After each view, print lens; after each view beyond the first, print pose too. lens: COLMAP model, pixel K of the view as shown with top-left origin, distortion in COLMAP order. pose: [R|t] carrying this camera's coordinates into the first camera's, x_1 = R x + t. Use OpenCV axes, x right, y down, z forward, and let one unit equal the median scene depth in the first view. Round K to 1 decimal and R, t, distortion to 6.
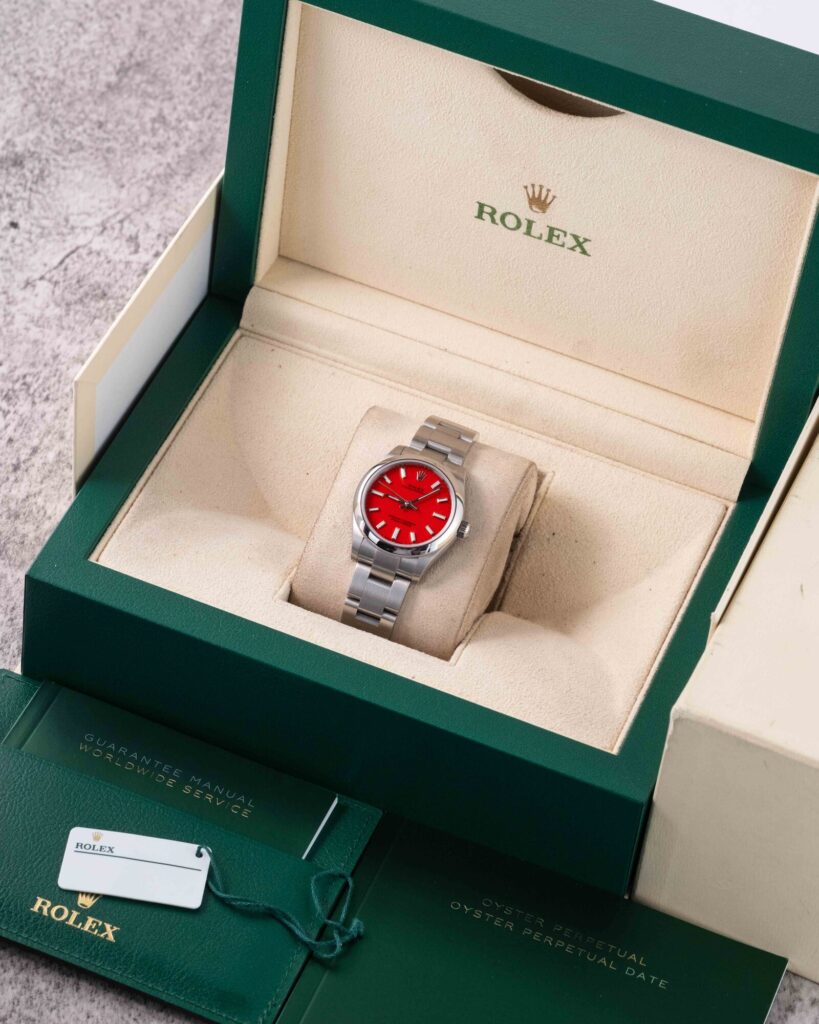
lens RADIAL K [[3958.4, 0, 409.5], [0, 3958.4, 512.0], [0, 0, 1]] dist [0.165335, -0.296061]
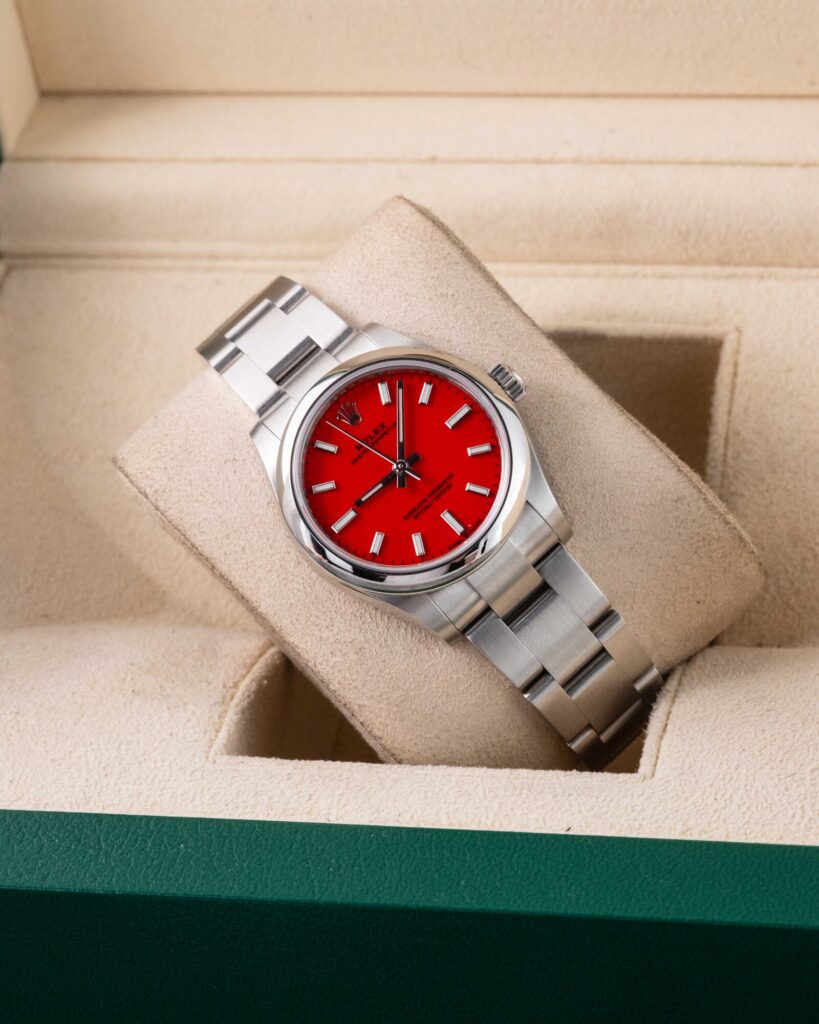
lens RADIAL K [[4391.7, 0, 387.9], [0, 4391.7, 511.2], [0, 0, 1]] dist [0.093677, 0.251397]
pose [[0.954942, -0.296294, -0.017185, 0.000704], [0.293139, 0.950662, -0.101541, 0.049598], [0.046423, 0.091928, 0.994683, 0.505433]]
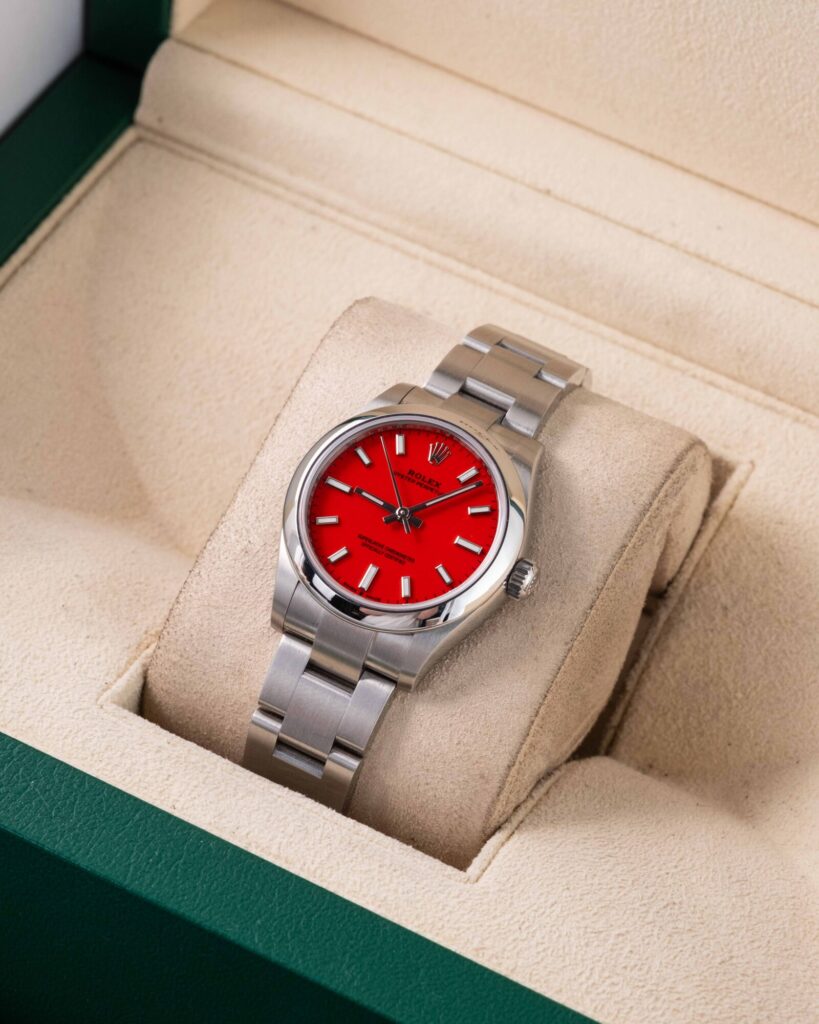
lens RADIAL K [[3958.4, 0, 409.5], [0, 3958.4, 512.0], [0, 0, 1]] dist [0.165335, -0.296061]
pose [[0.991765, 0.067238, -0.108997, 0.048207], [-0.066078, 0.997713, 0.014222, -0.008402], [0.109704, -0.006903, 0.993940, 0.536177]]
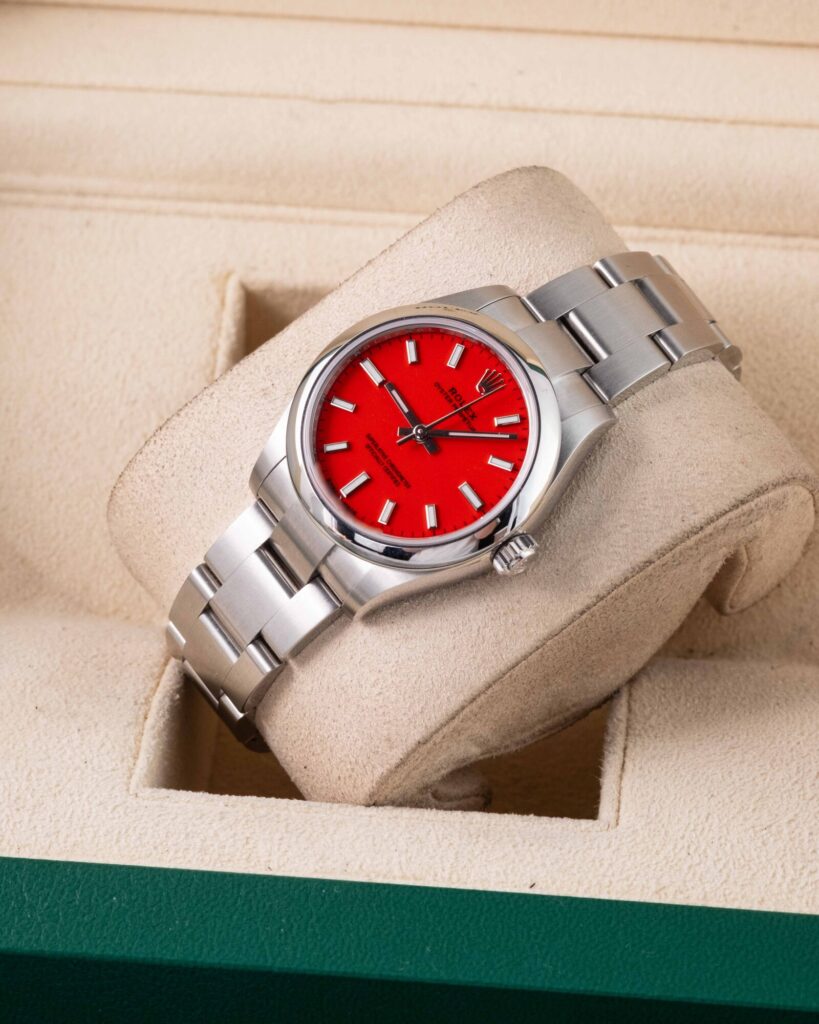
lens RADIAL K [[4391.7, 0, 387.9], [0, 4391.7, 511.2], [0, 0, 1]] dist [0.093677, 0.251397]
pose [[0.956046, -0.279026, 0.090109, -0.040462], [0.277261, 0.960268, 0.031803, -0.011725], [-0.095403, -0.005421, 0.995424, 0.541881]]
